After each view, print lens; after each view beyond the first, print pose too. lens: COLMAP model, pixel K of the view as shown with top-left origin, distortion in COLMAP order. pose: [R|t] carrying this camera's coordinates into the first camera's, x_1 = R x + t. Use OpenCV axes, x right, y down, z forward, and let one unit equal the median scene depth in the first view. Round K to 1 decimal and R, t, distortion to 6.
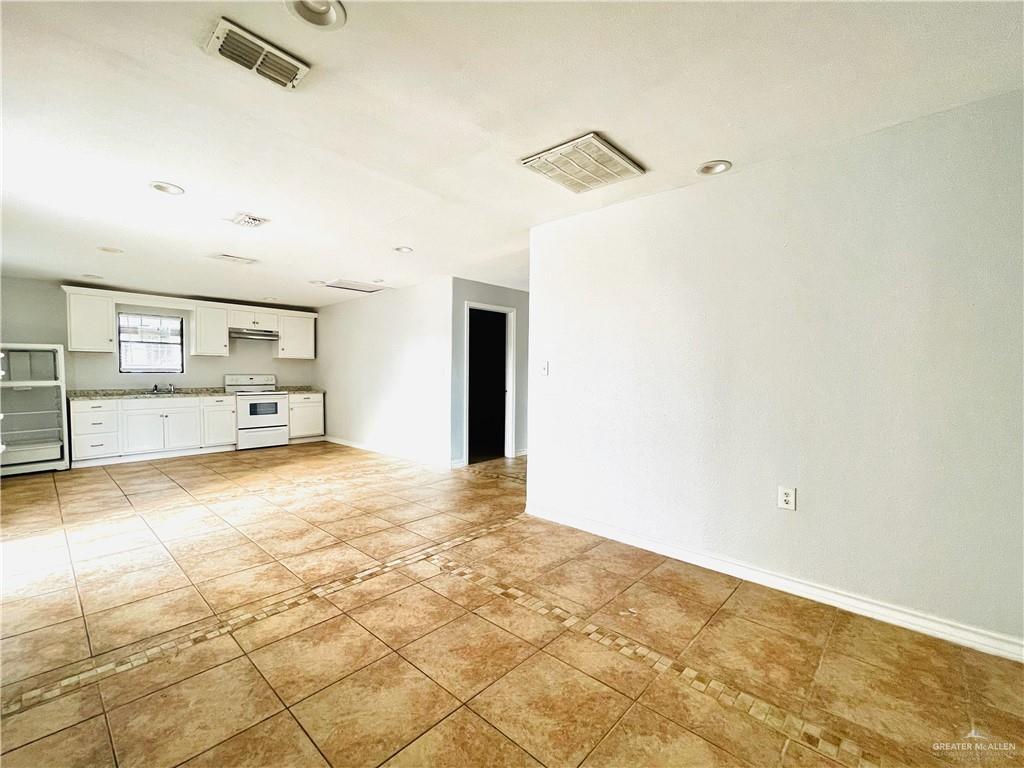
lens RADIAL K [[445.2, 0, 510.6], [0, 445.2, 390.8], [0, 0, 1]] dist [-0.000712, -0.000983]
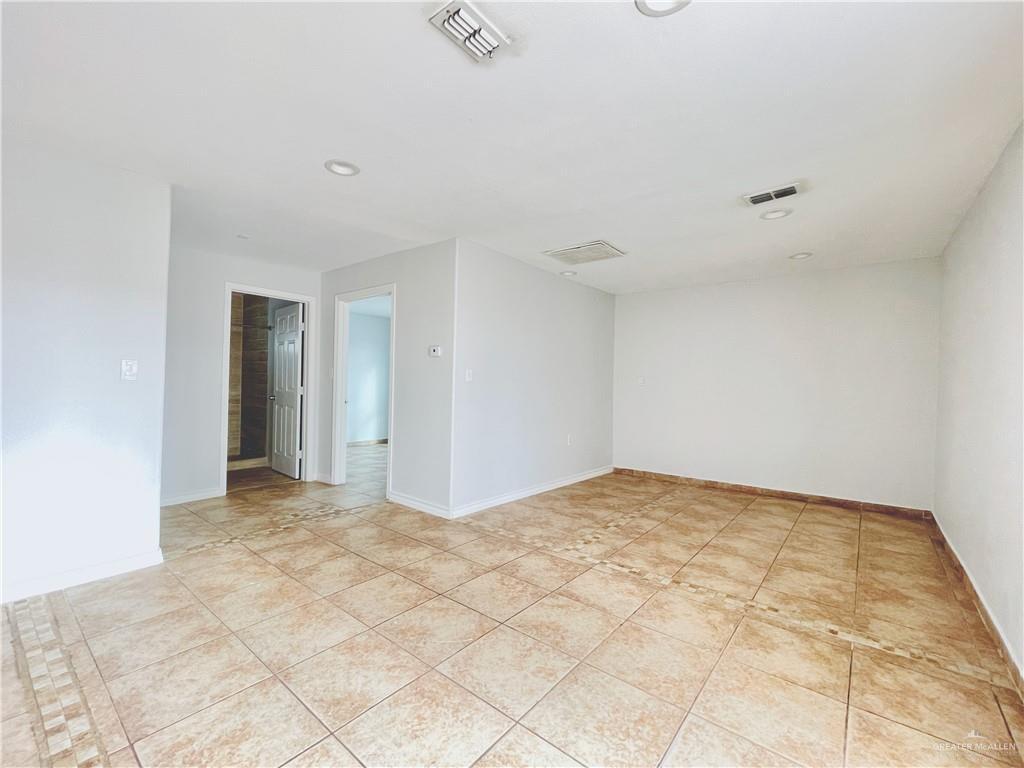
lens RADIAL K [[445.2, 0, 511.1], [0, 445.2, 383.4], [0, 0, 1]] dist [-0.000712, -0.000983]
pose [[-0.069045, -0.010974, 0.997553, -1.037290], [0.015062, 0.999814, 0.012041, -0.040873], [-0.997500, 0.015857, -0.068867, 1.002951]]
